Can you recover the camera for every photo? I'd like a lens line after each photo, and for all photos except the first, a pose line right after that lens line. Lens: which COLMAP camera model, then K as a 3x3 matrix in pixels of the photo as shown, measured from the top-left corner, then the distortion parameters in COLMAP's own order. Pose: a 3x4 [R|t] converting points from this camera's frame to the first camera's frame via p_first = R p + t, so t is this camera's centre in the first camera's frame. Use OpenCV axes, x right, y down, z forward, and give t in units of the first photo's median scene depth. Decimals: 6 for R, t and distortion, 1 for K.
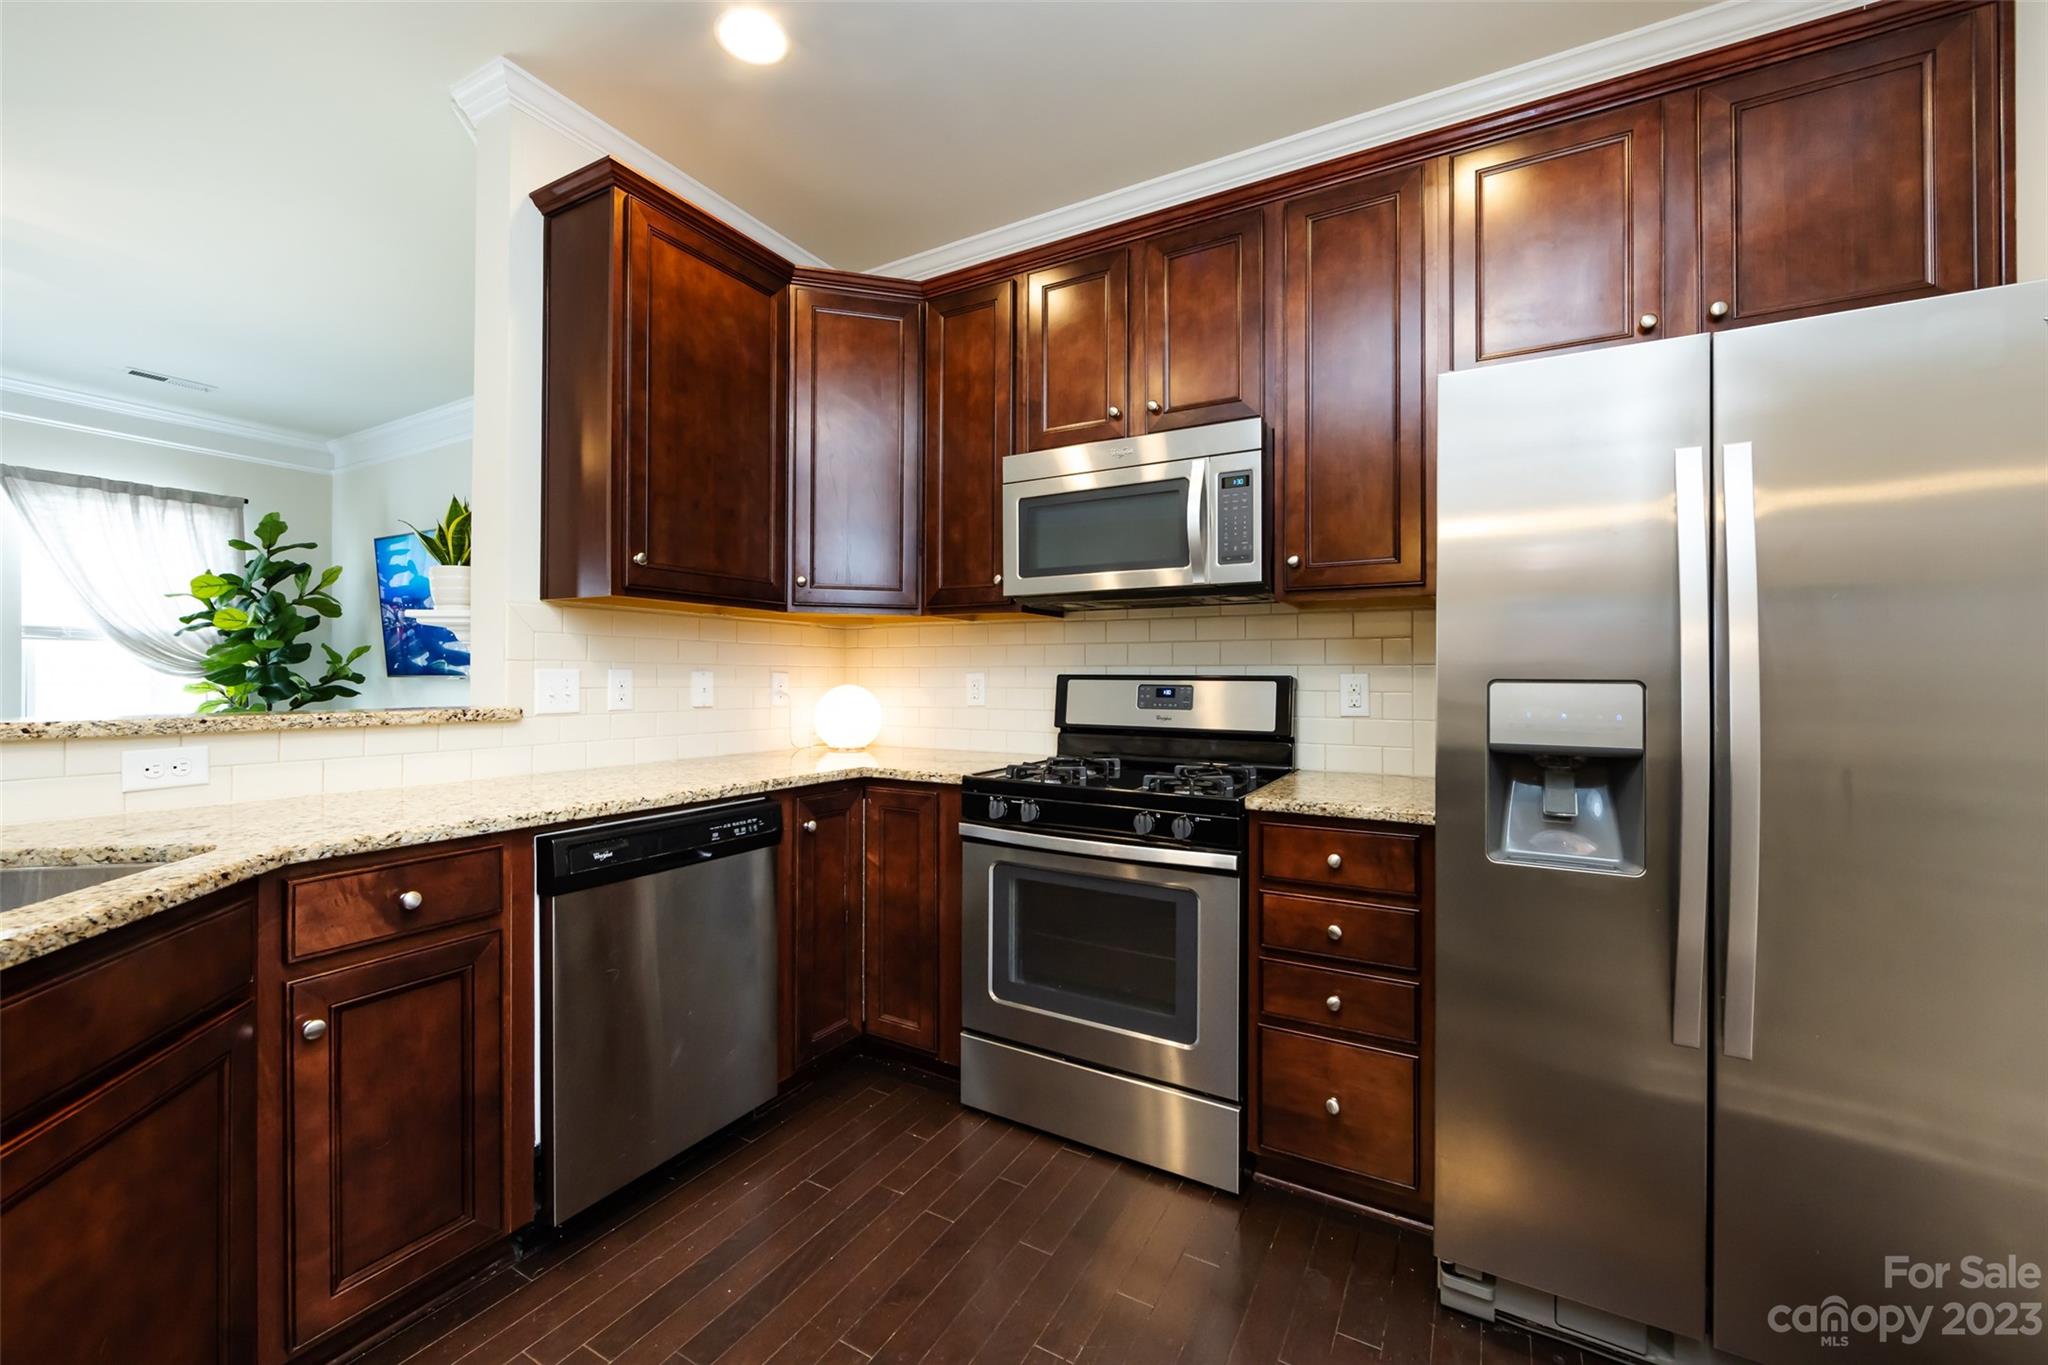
lens RADIAL K [[814.9, 0, 1014.4], [0, 814.9, 671.5], [0, 0, 1]] dist [-0.001241, -0.000384]
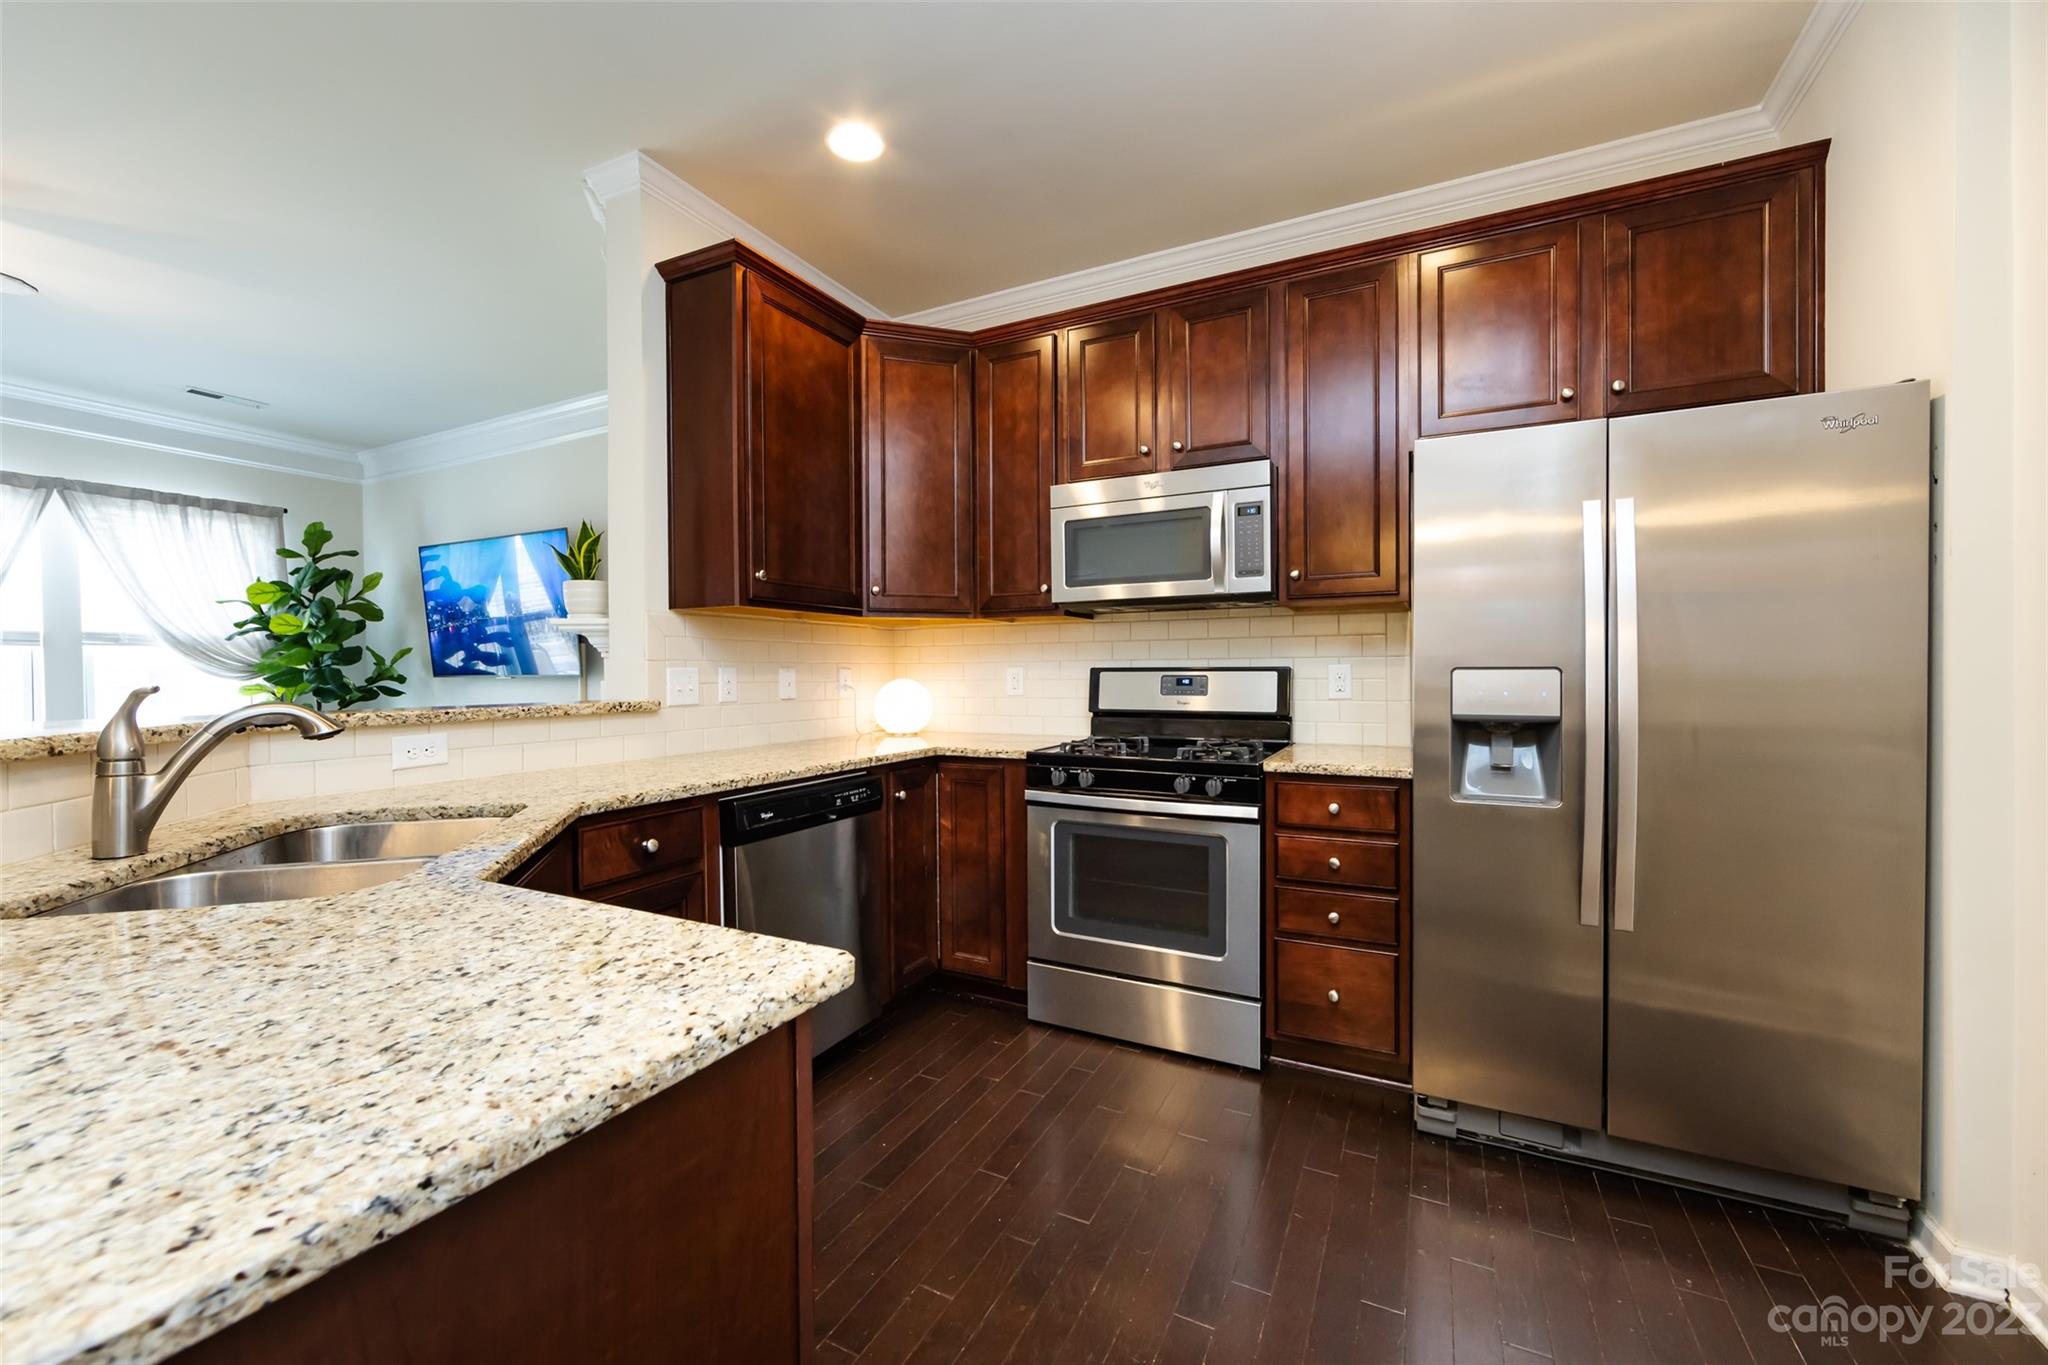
lens RADIAL K [[804.4, 0, 1018.5], [0, 804.4, 680.2], [0, 0, 1]] dist [-0.001037, -0.000380]
pose [[0.998586, -0.011894, 0.051819, -0.130255], [0.010923, 0.999760, 0.018977, -0.001511], [-0.052032, -0.018384, 0.998476, -0.187792]]
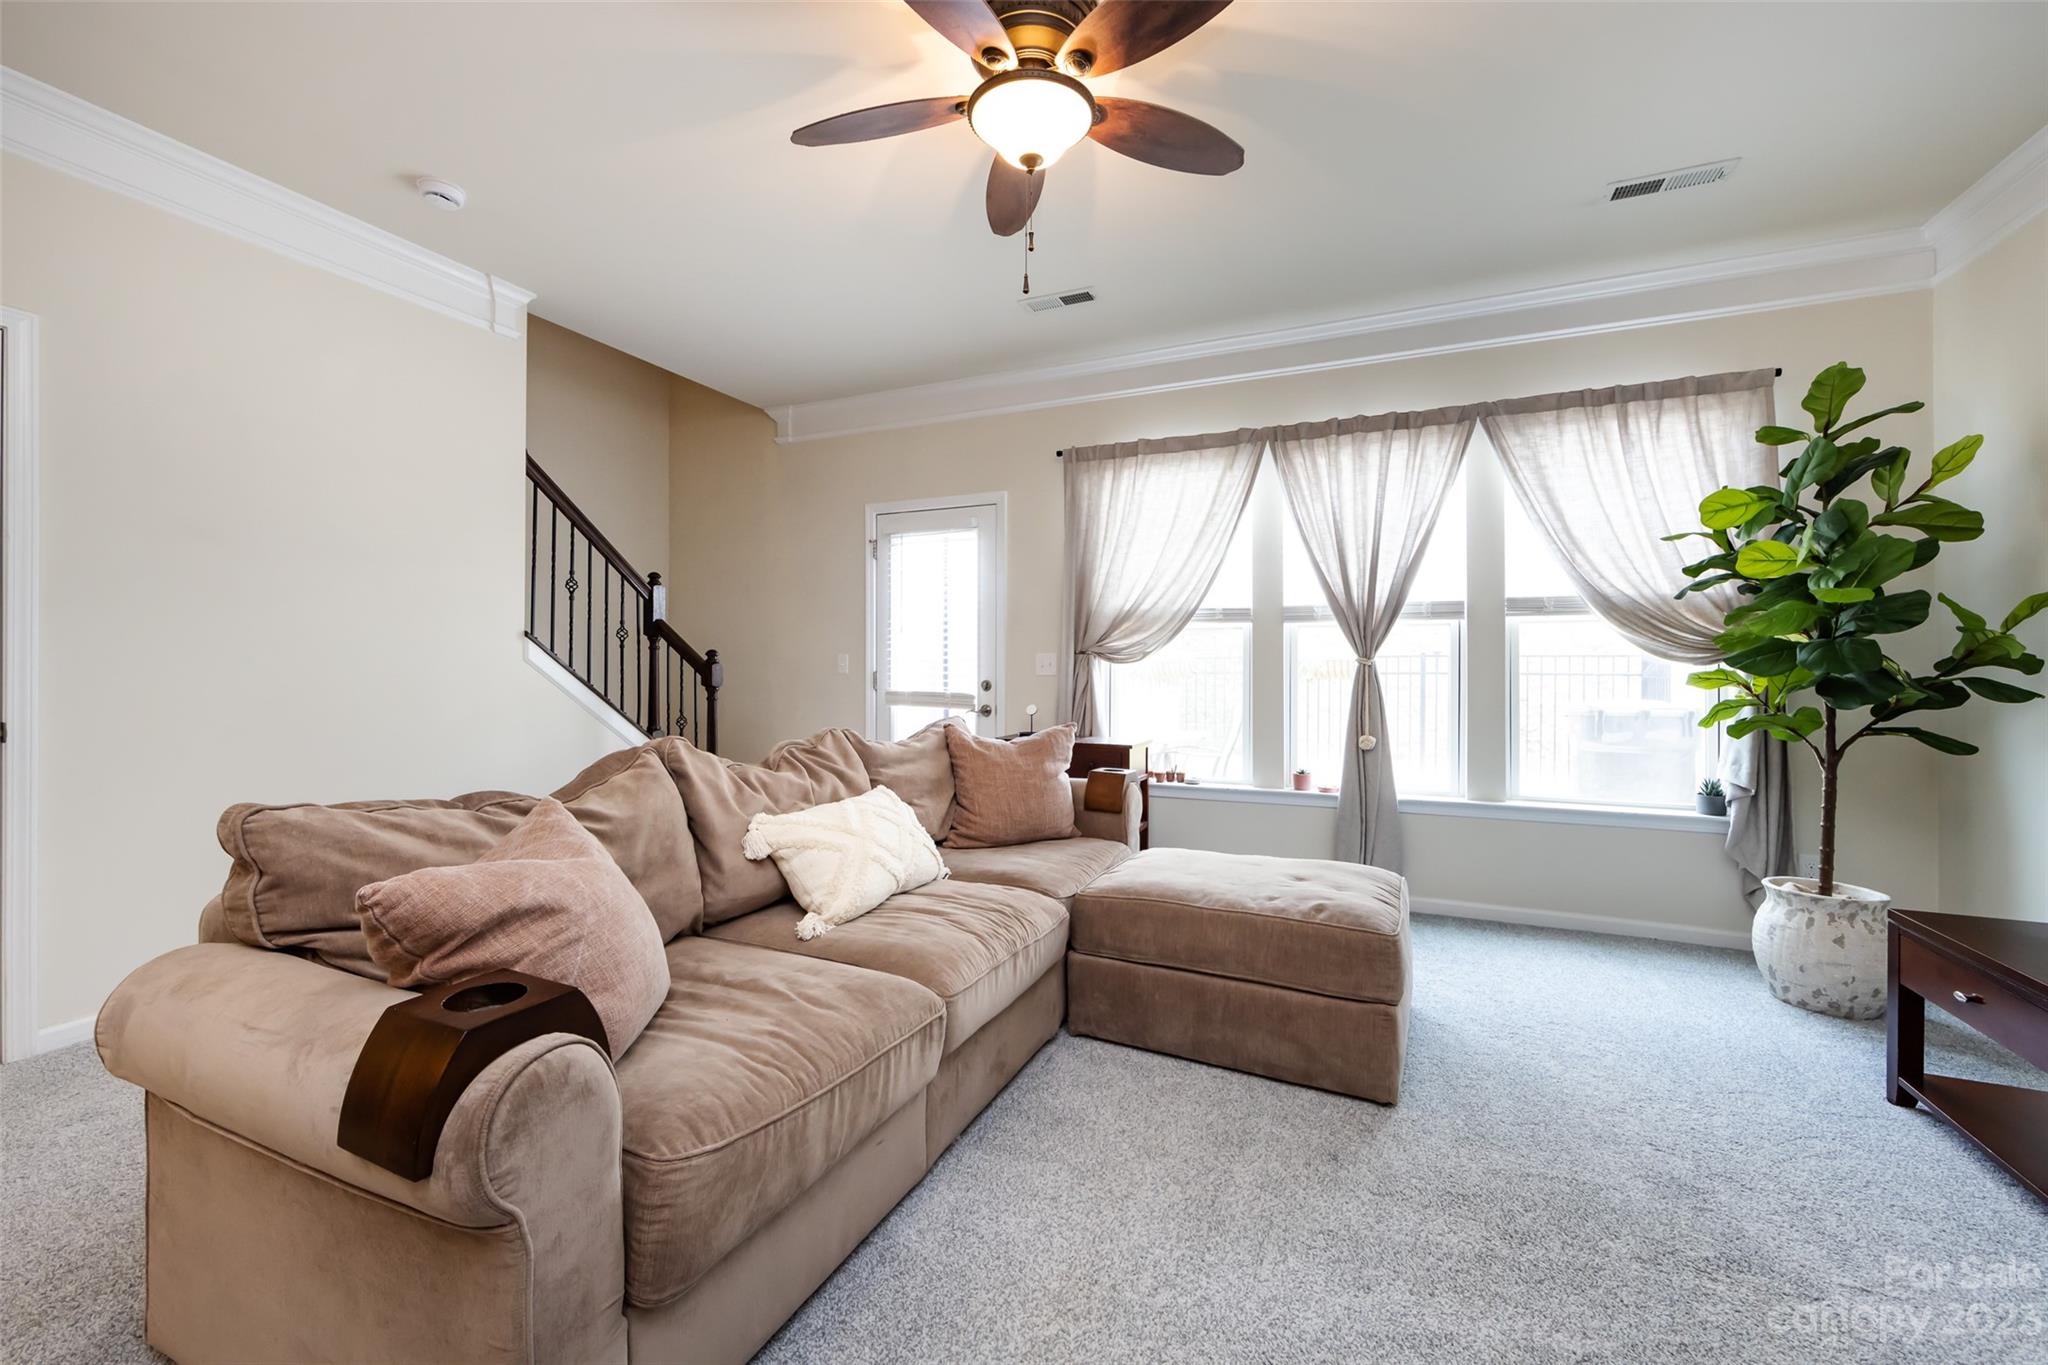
lens RADIAL K [[814.9, 0, 1014.4], [0, 814.9, 671.5], [0, 0, 1]] dist [-0.001241, -0.000384]
pose [[0.102735, 0.002387, -0.994706, -0.887631], [0.005980, 0.999978, 0.003017, 0.019213], [0.994691, -0.006258, 0.102718, 0.822537]]
